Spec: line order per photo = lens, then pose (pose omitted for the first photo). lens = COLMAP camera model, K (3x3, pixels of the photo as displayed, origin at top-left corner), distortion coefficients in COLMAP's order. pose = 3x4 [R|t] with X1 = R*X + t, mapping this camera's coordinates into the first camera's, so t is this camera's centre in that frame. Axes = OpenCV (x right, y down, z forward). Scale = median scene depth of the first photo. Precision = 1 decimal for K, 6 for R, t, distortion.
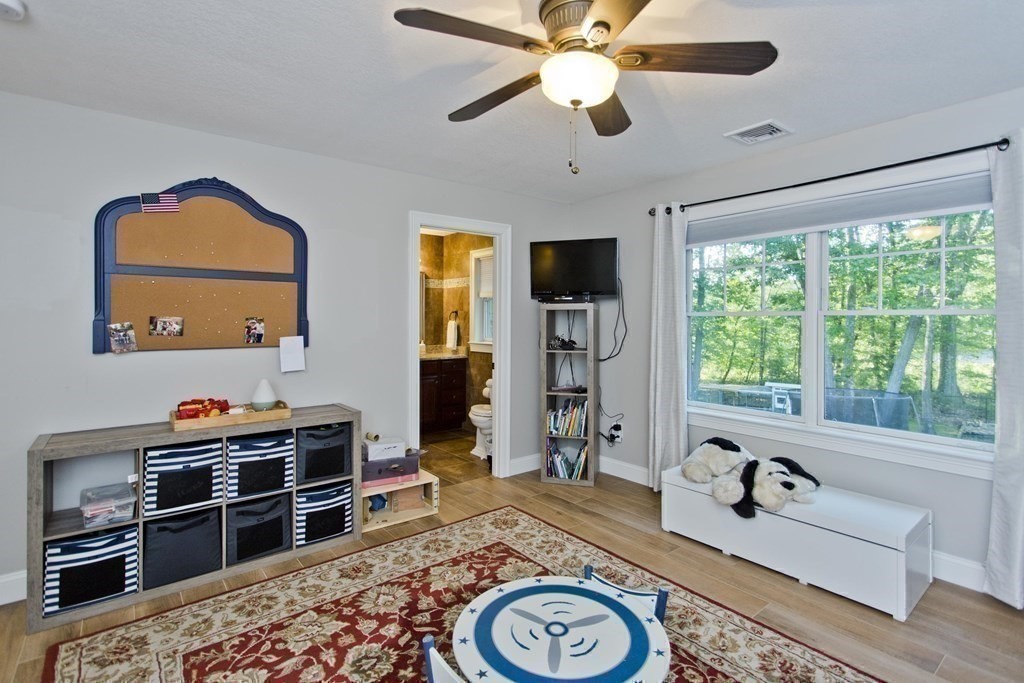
lens RADIAL K [[491.3, 0, 510.5], [0, 491.3, 321.0], [0, 0, 1]] dist [0.000169, 0.000344]
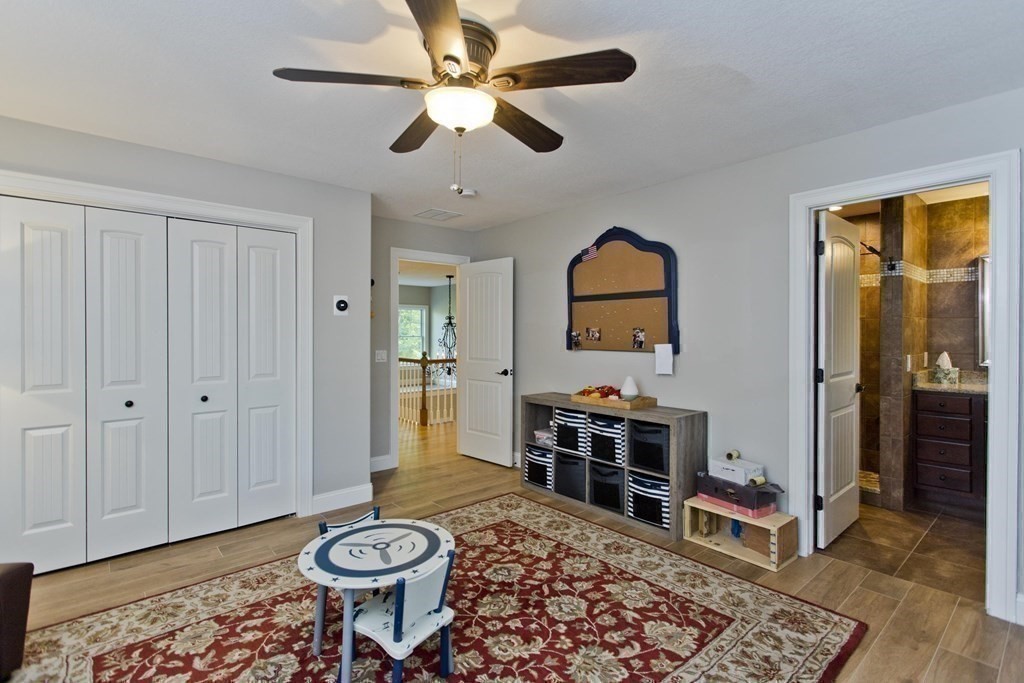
lens RADIAL K [[487.9, 0, 512.6], [0, 487.9, 335.0], [0, 0, 1]] dist [-0.001416, -0.000269]
pose [[0.043821, 0.005408, -0.999025, 0.820610], [-0.003490, 0.999980, 0.005260, 0.006540], [0.999033, 0.003257, 0.043839, 0.714826]]
